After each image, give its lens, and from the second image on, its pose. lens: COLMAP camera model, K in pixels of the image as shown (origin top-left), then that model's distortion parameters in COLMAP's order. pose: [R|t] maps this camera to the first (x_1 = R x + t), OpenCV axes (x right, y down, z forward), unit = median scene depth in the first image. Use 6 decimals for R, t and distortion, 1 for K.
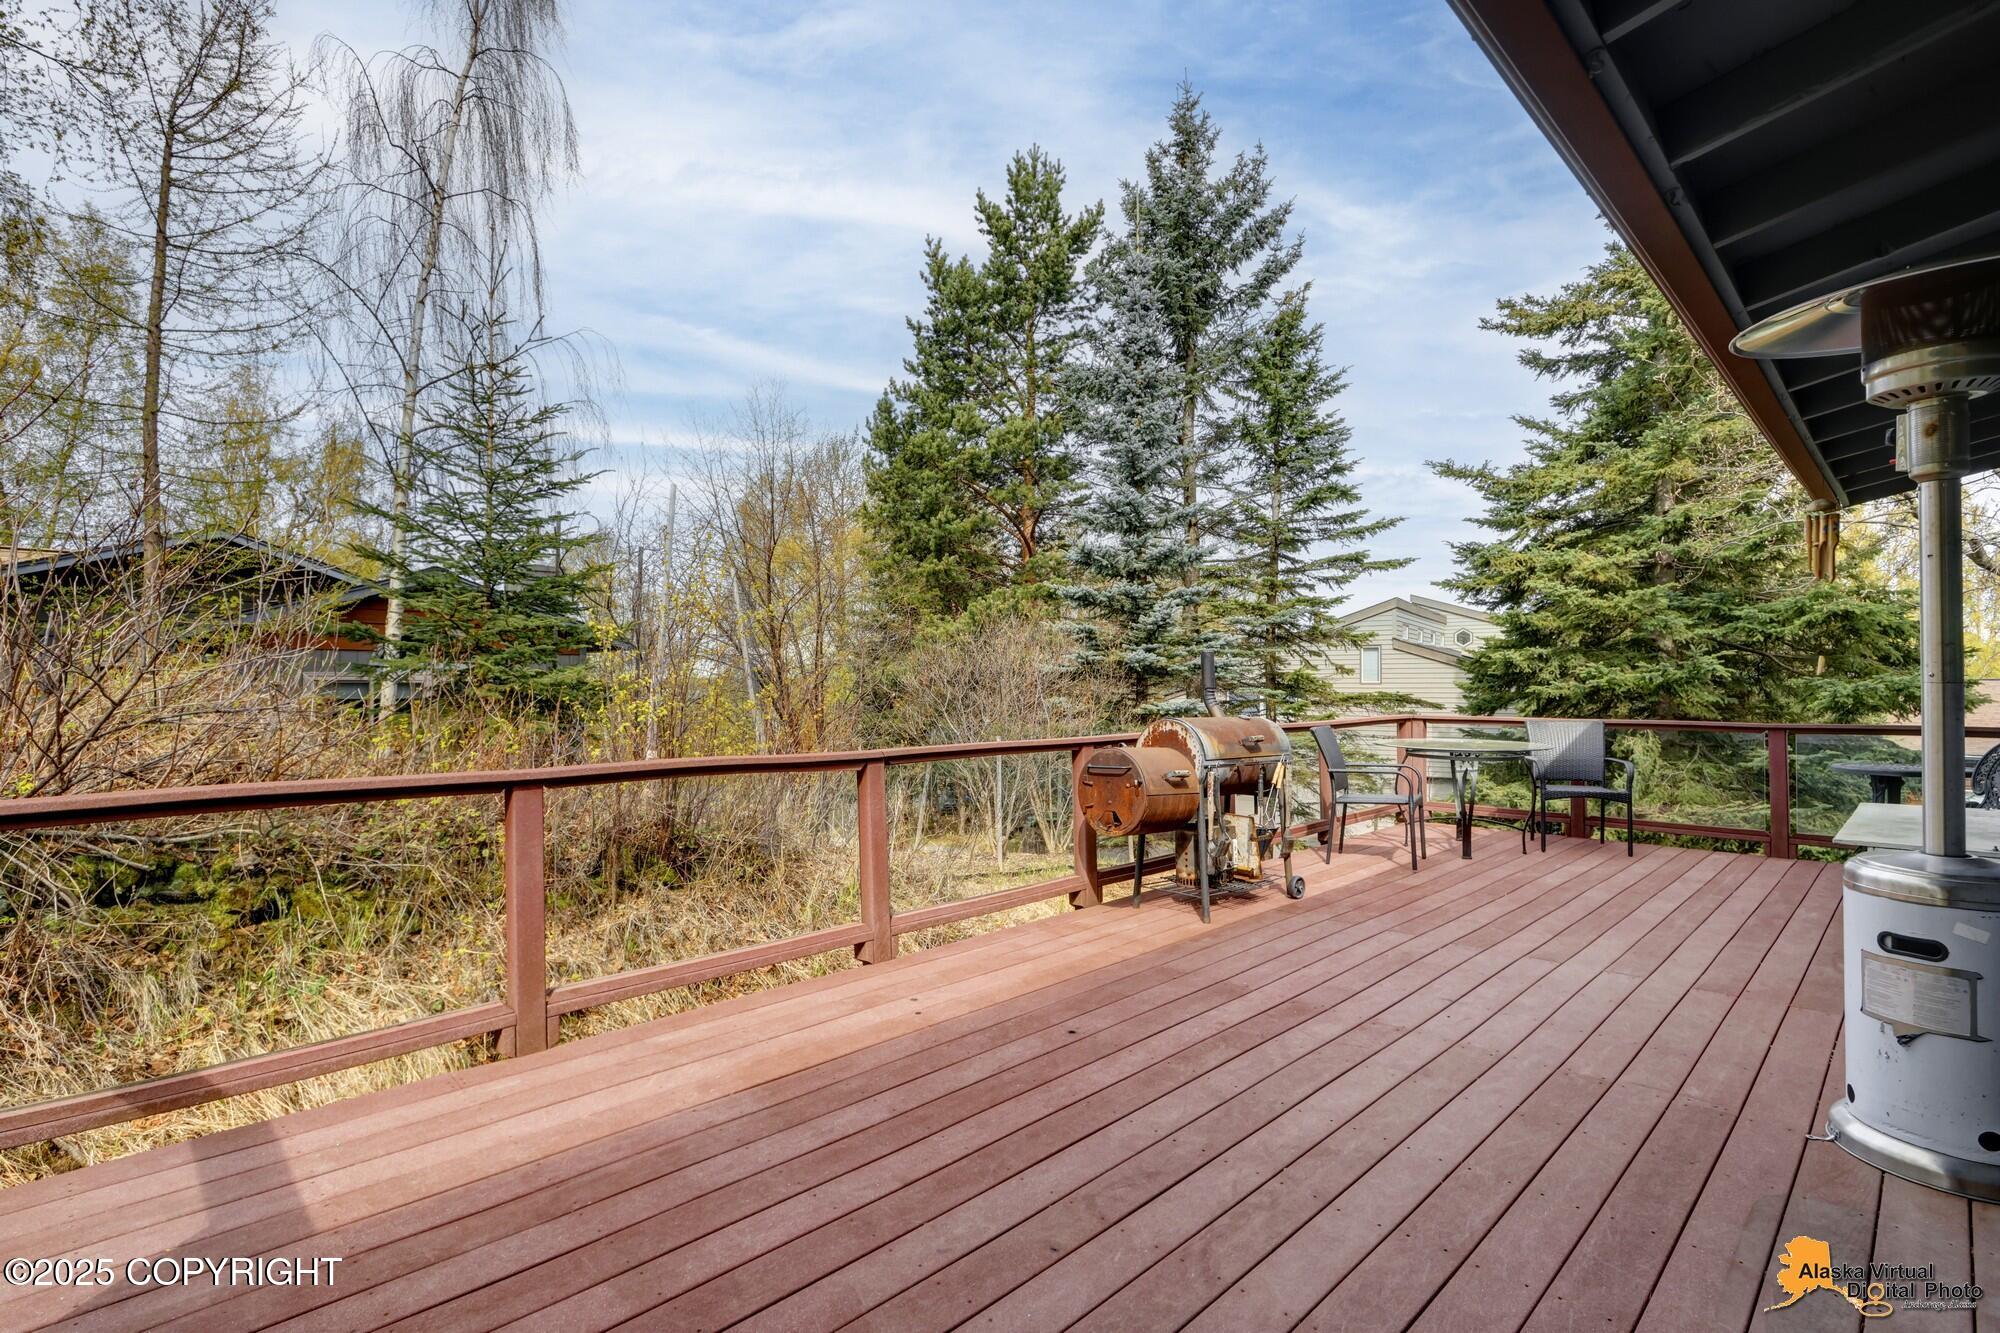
lens RADIAL K [[947.4, 0, 985.1], [0, 947.4, 684.3], [0, 0, 1]] dist [0.009599, -0.003540]
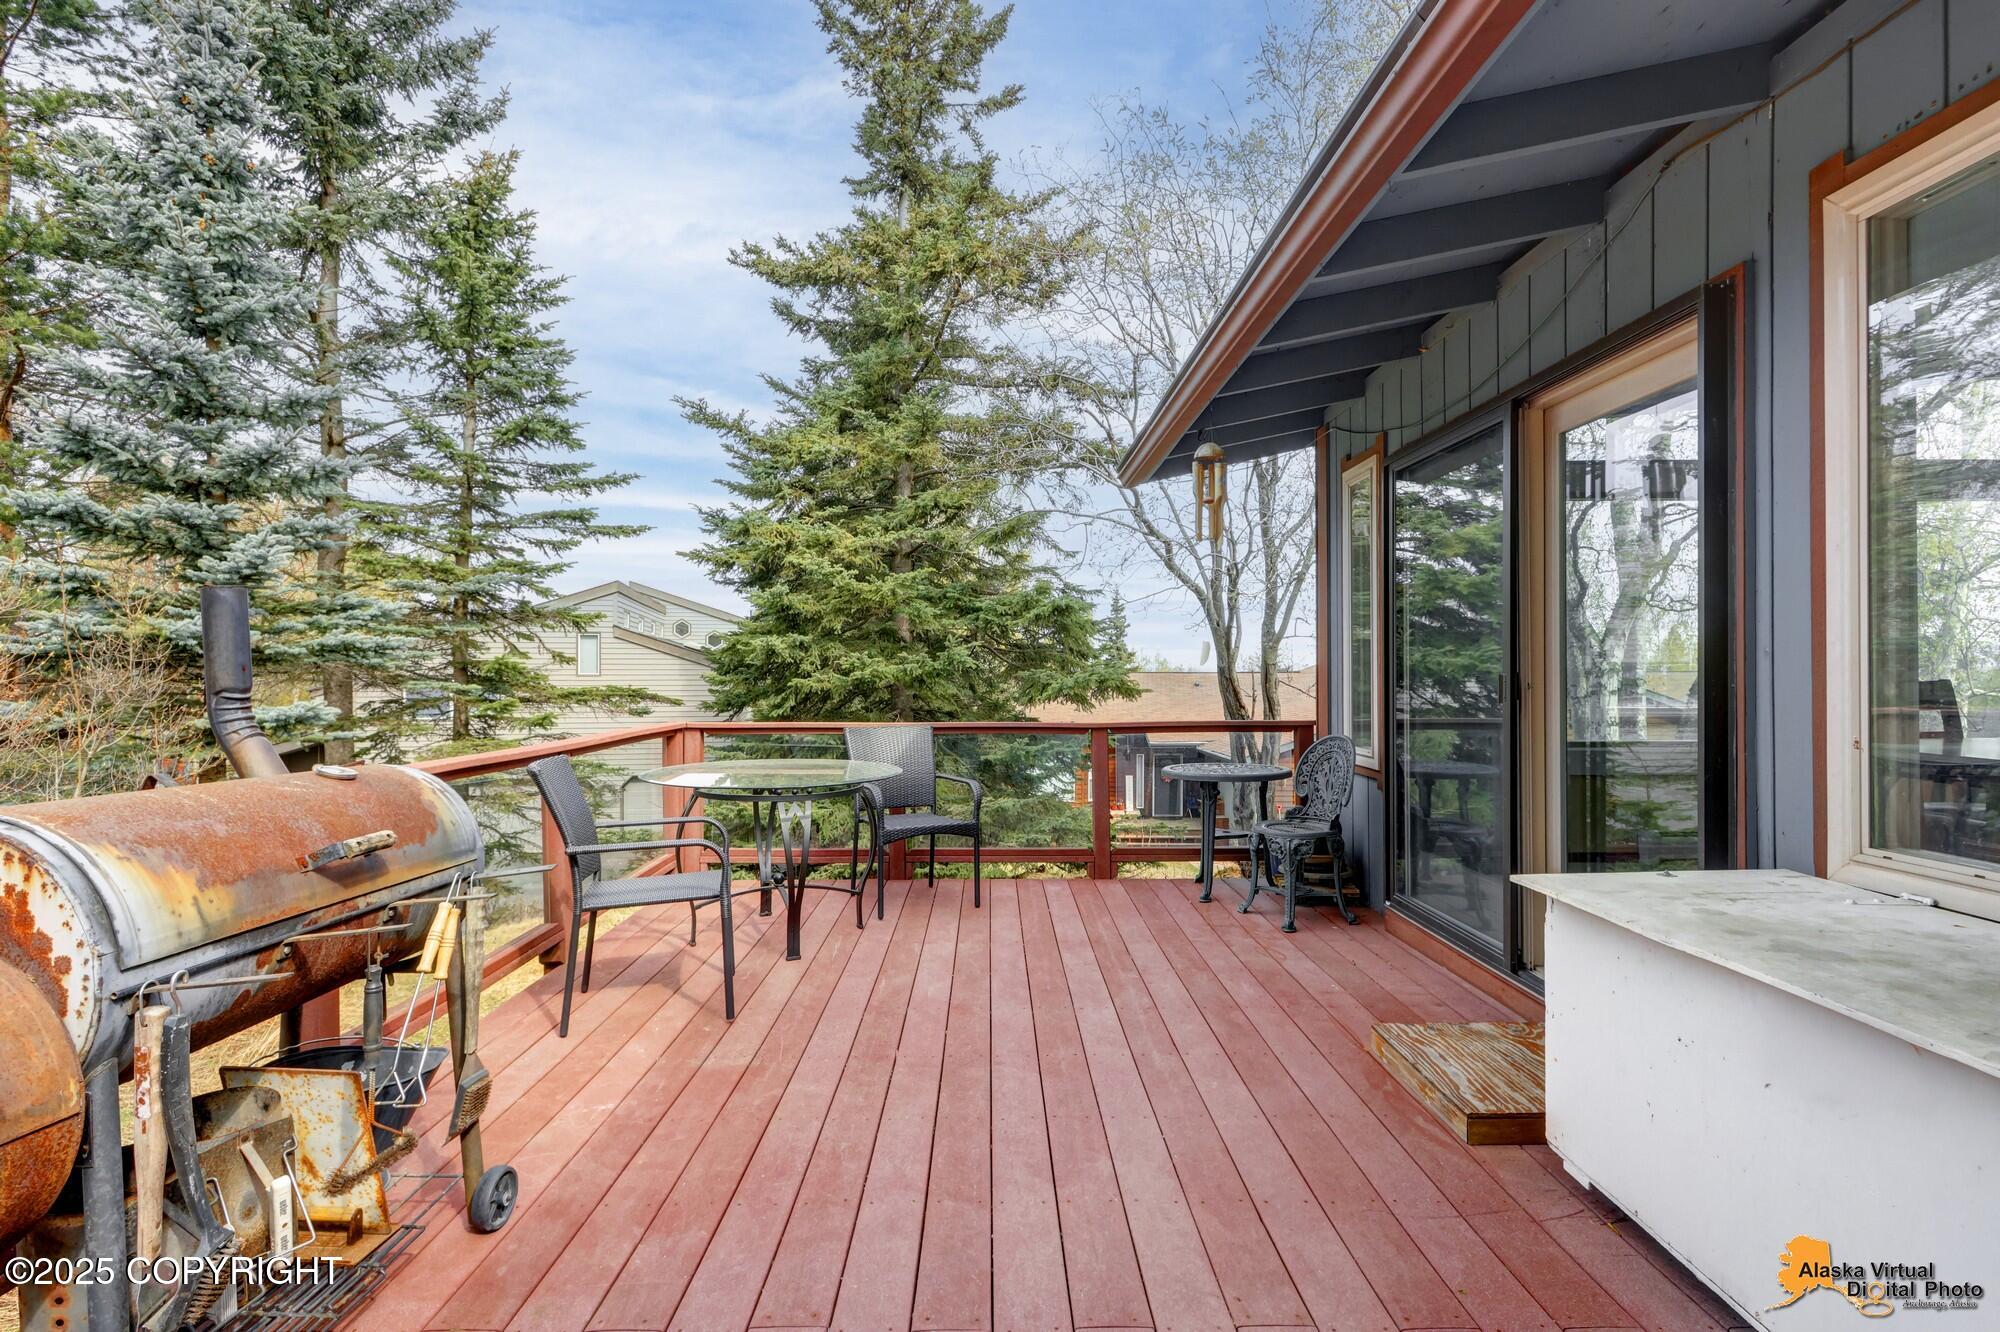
lens RADIAL K [[947.4, 0, 1002.7], [0, 947.4, 669.6], [0, 0, 1]] dist [0.009599, -0.003540]
pose [[0.693031, 0.004471, 0.720894, 0.077671], [0.000381, 0.999978, -0.006568, -0.000473], [-0.720908, 0.004826, 0.693014, 0.235804]]
